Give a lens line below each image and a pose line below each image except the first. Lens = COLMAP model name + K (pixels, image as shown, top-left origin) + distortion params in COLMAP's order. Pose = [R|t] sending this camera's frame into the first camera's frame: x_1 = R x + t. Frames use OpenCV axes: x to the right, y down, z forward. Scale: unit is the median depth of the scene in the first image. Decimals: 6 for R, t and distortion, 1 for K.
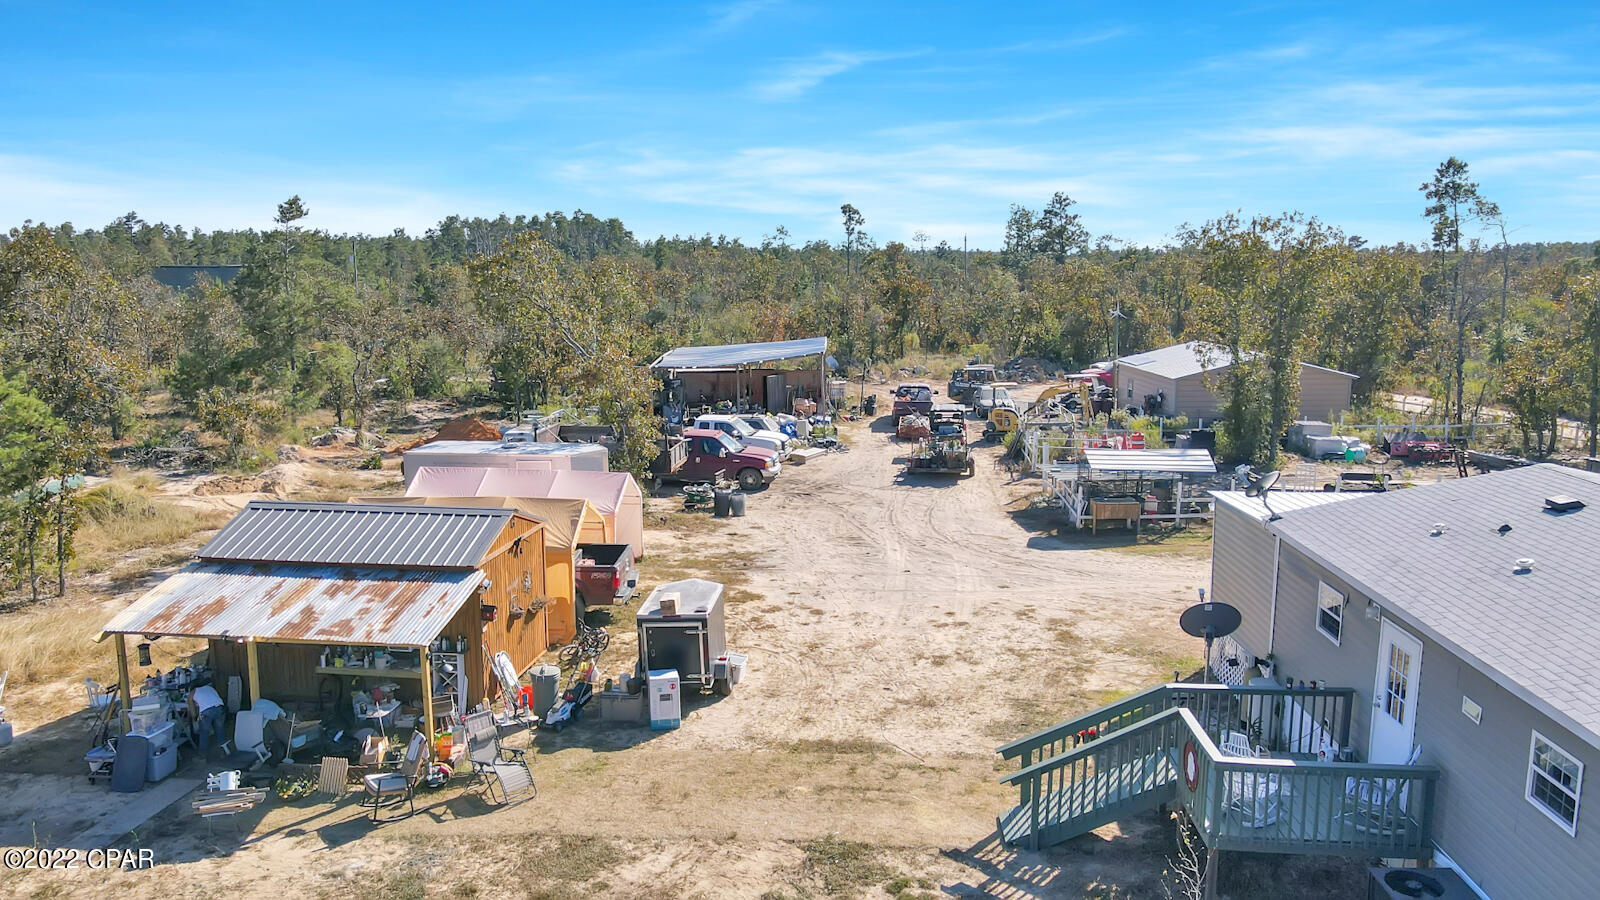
lens RADIAL K [[1173.4, 0, 792.3], [0, 1173.4, 452.1], [0, 0, 1]] dist [0.001135, 0.024480]
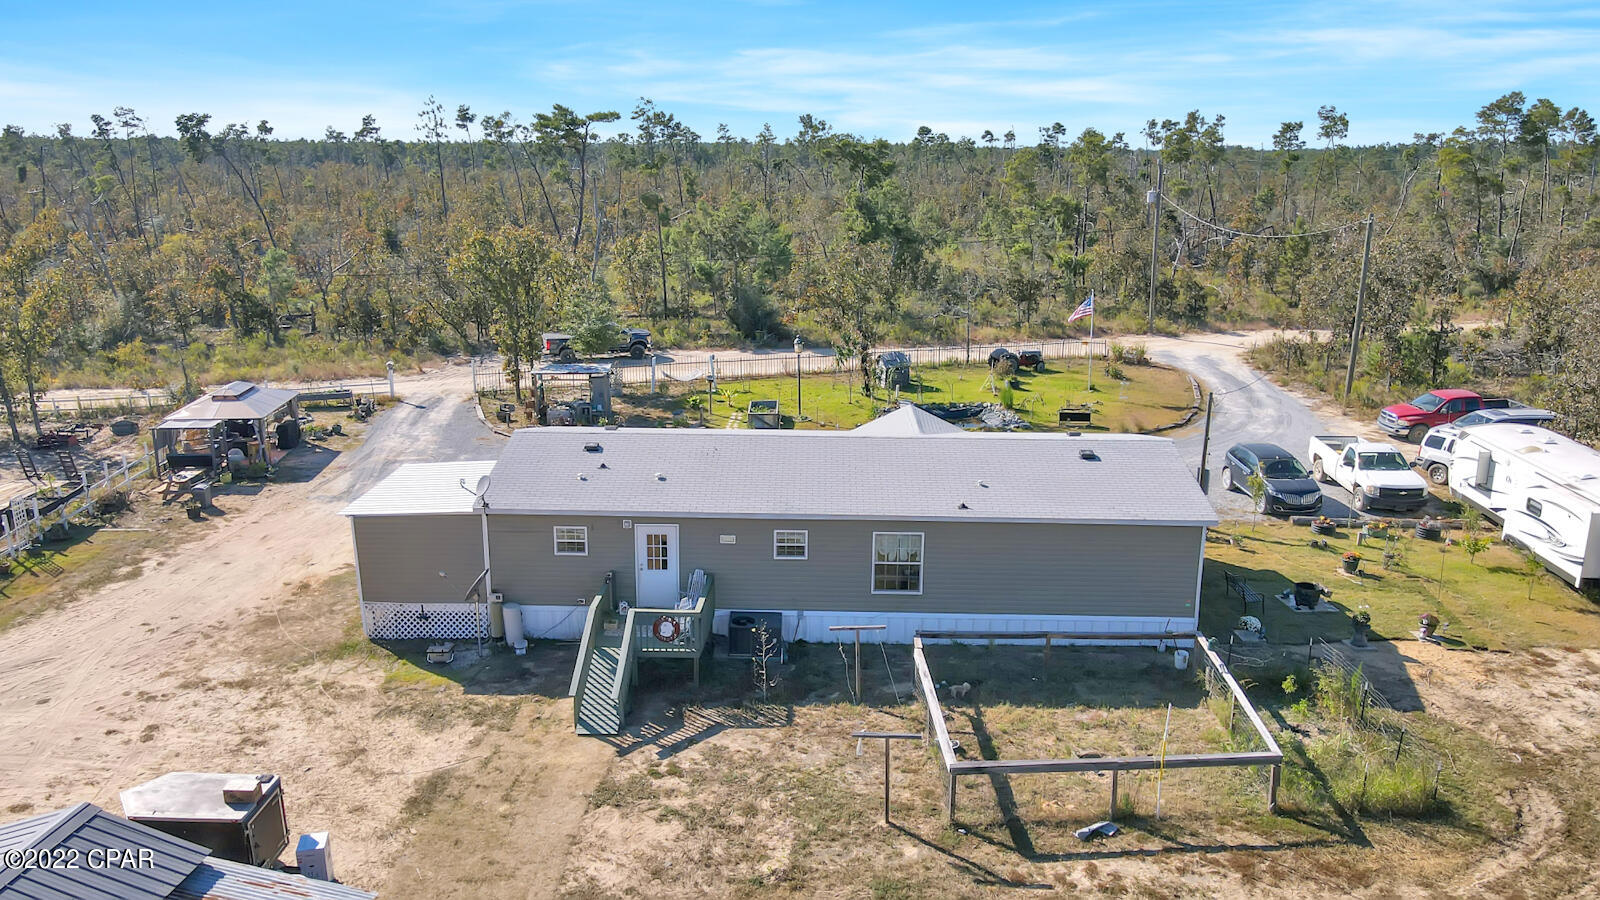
lens RADIAL K [[1173.4, 0, 794.4], [0, 1173.4, 451.2], [0, 0, 1]] dist [0.001135, 0.024480]
pose [[-0.027406, -0.248630, 0.968211, -0.806610], [0.157177, 0.955455, 0.249804, -0.249948], [-0.987190, 0.159027, 0.012894, 0.431227]]
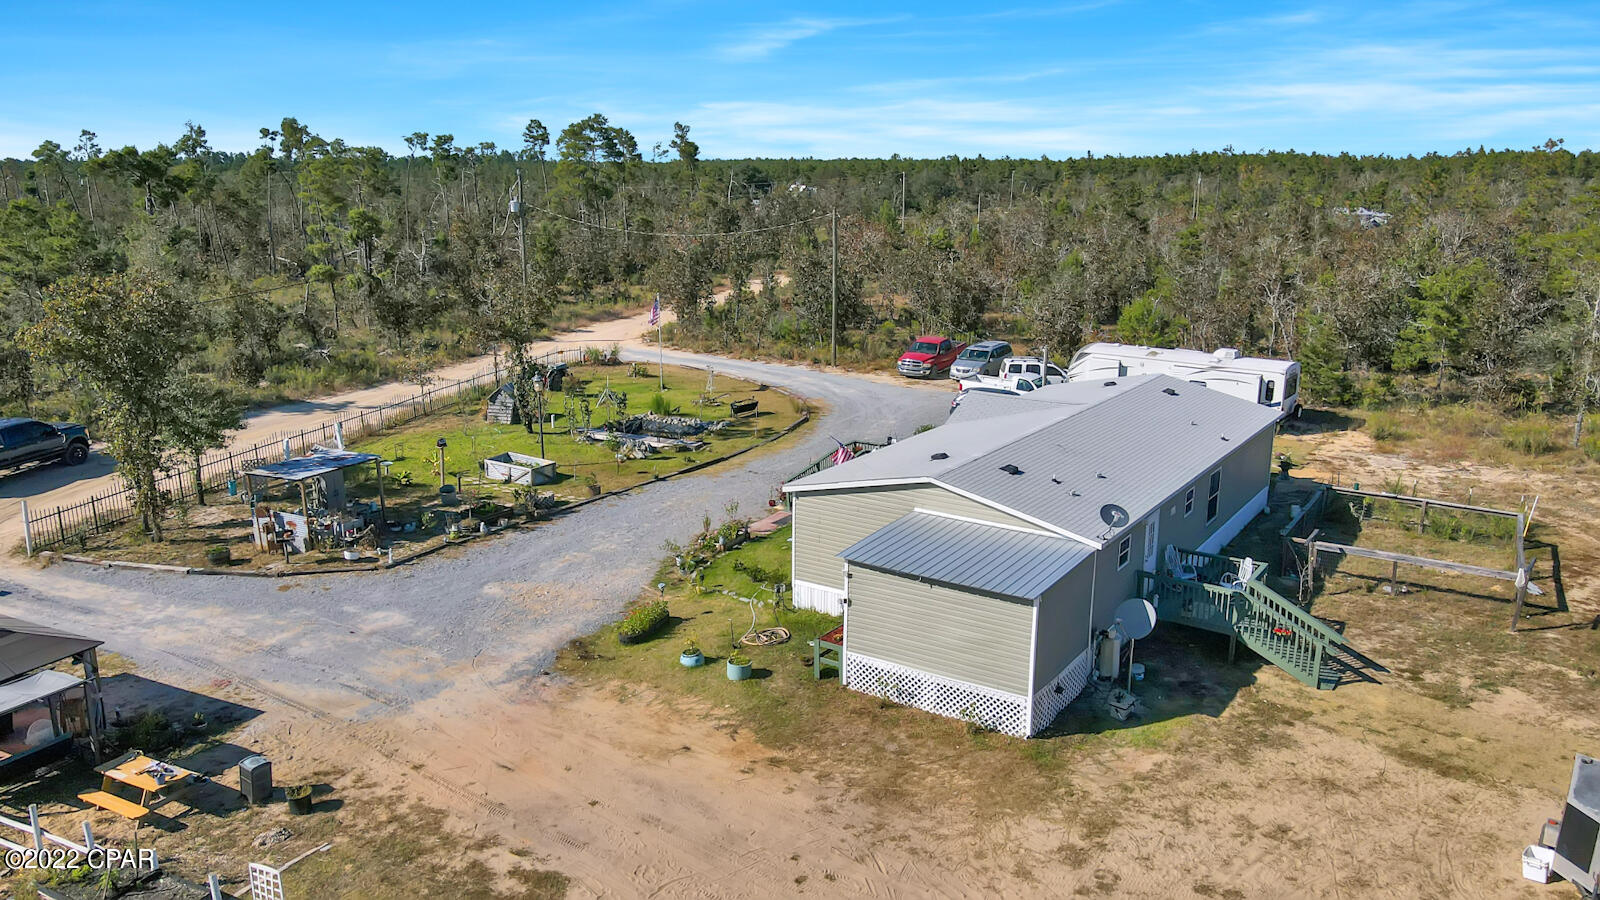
lens RADIAL K [[1173.4, 0, 797.8], [0, 1173.4, 454.9], [0, 0, 1]] dist [0.001135, 0.024480]
pose [[-0.855369, -0.123312, 0.503128, 0.019237], [0.083833, 0.925499, 0.369357, -0.442705], [-0.511190, 0.358115, -0.781305, 1.701640]]
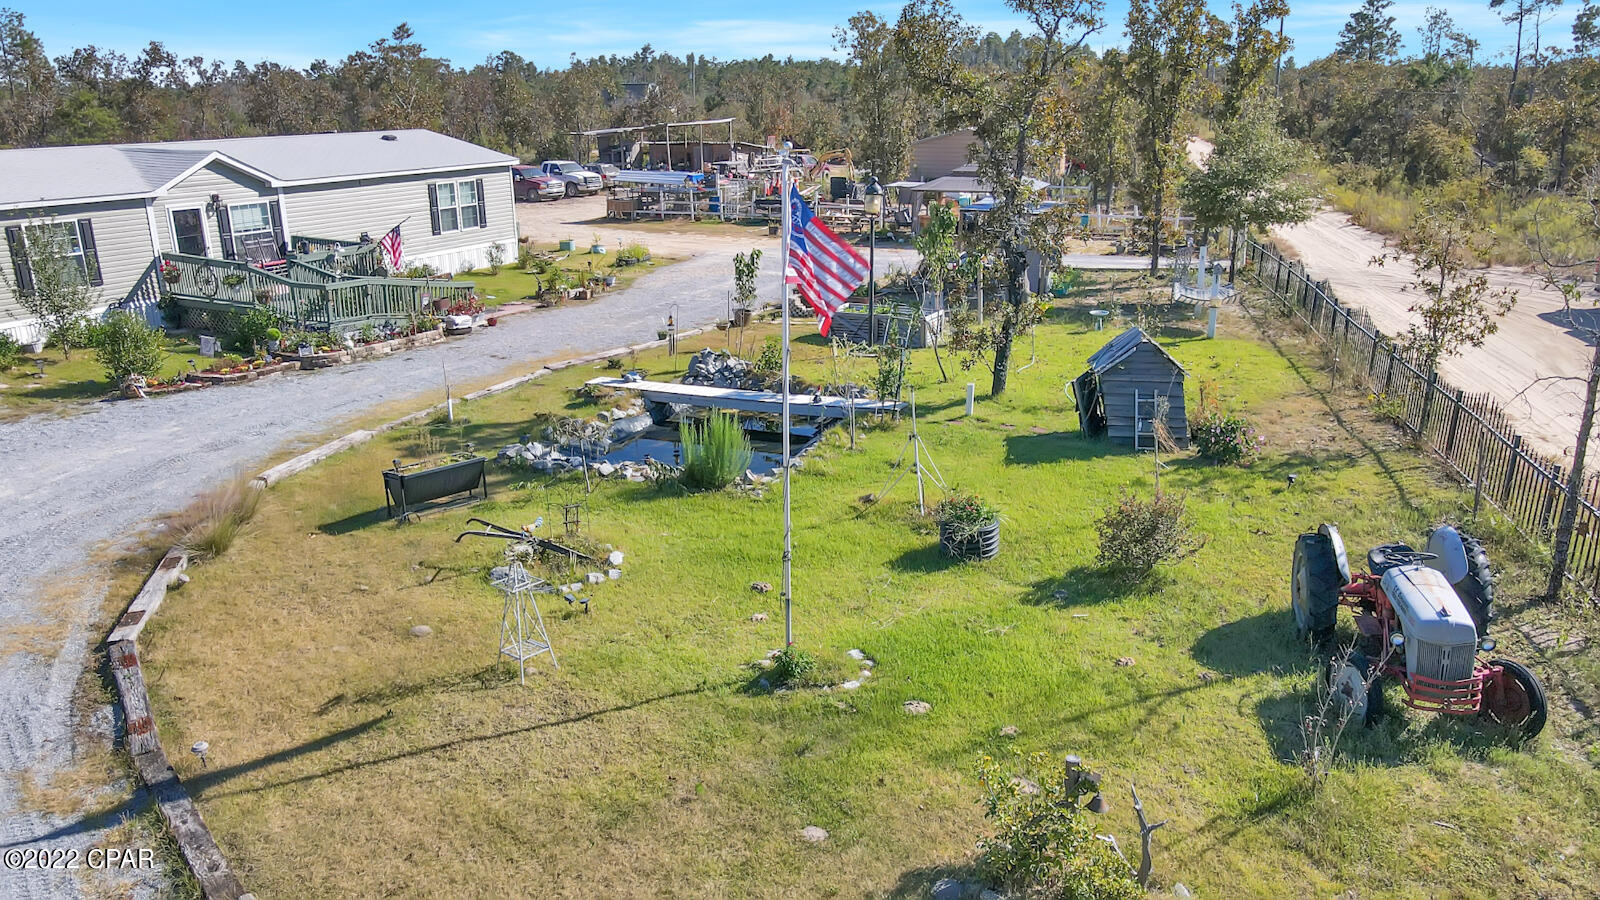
lens RADIAL K [[1173.4, 0, 790.4], [0, 1173.4, 451.1], [0, 0, 1]] dist [0.001135, 0.024480]
pose [[0.892826, 0.122720, -0.433360, 1.714453], [-0.062090, 0.986514, 0.151441, 0.173124], [0.446101, -0.108303, 0.888405, -0.534628]]
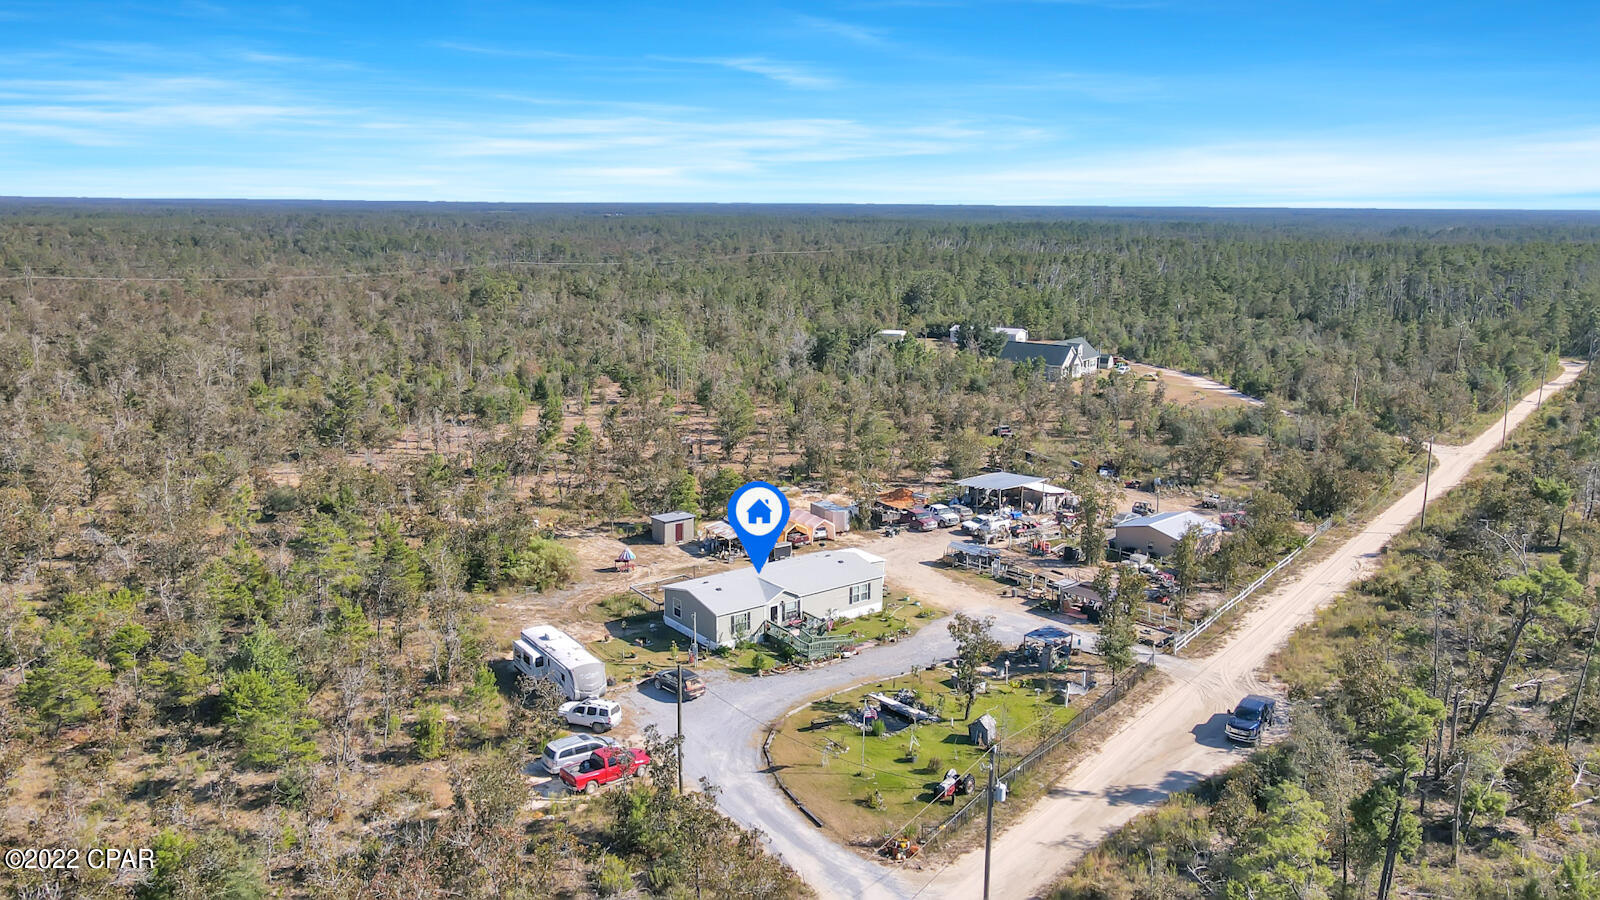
lens RADIAL K [[1173.4, 0, 795.5], [0, 1173.4, 456.4], [0, 0, 1]] dist [0.001135, 0.024480]
pose [[0.636531, 0.166677, -0.753025, 3.528852], [-0.136794, 0.985287, 0.102455, -0.749792], [0.759023, 0.037794, 0.649966, -2.229058]]
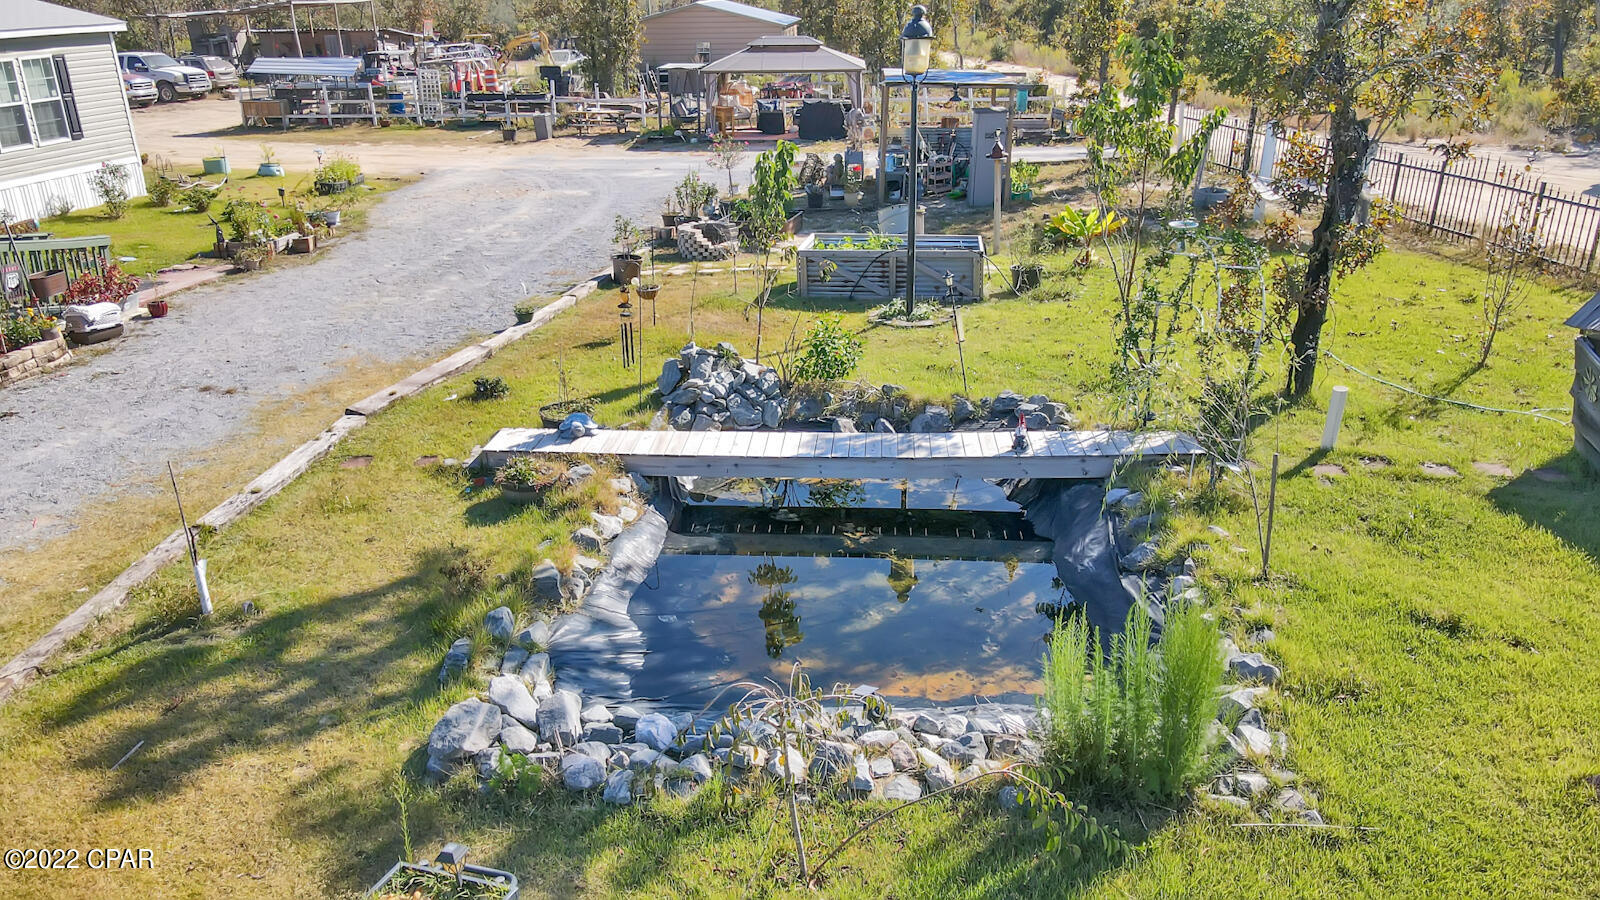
lens RADIAL K [[1173.4, 0, 791.4], [0, 1173.4, 451.2], [0, 0, 1]] dist [0.001135, 0.024480]
pose [[0.990383, 0.039115, -0.132710, 1.333232], [-0.010174, 0.977197, 0.212090, 0.179263], [0.137980, -0.208700, 0.968197, -0.178377]]
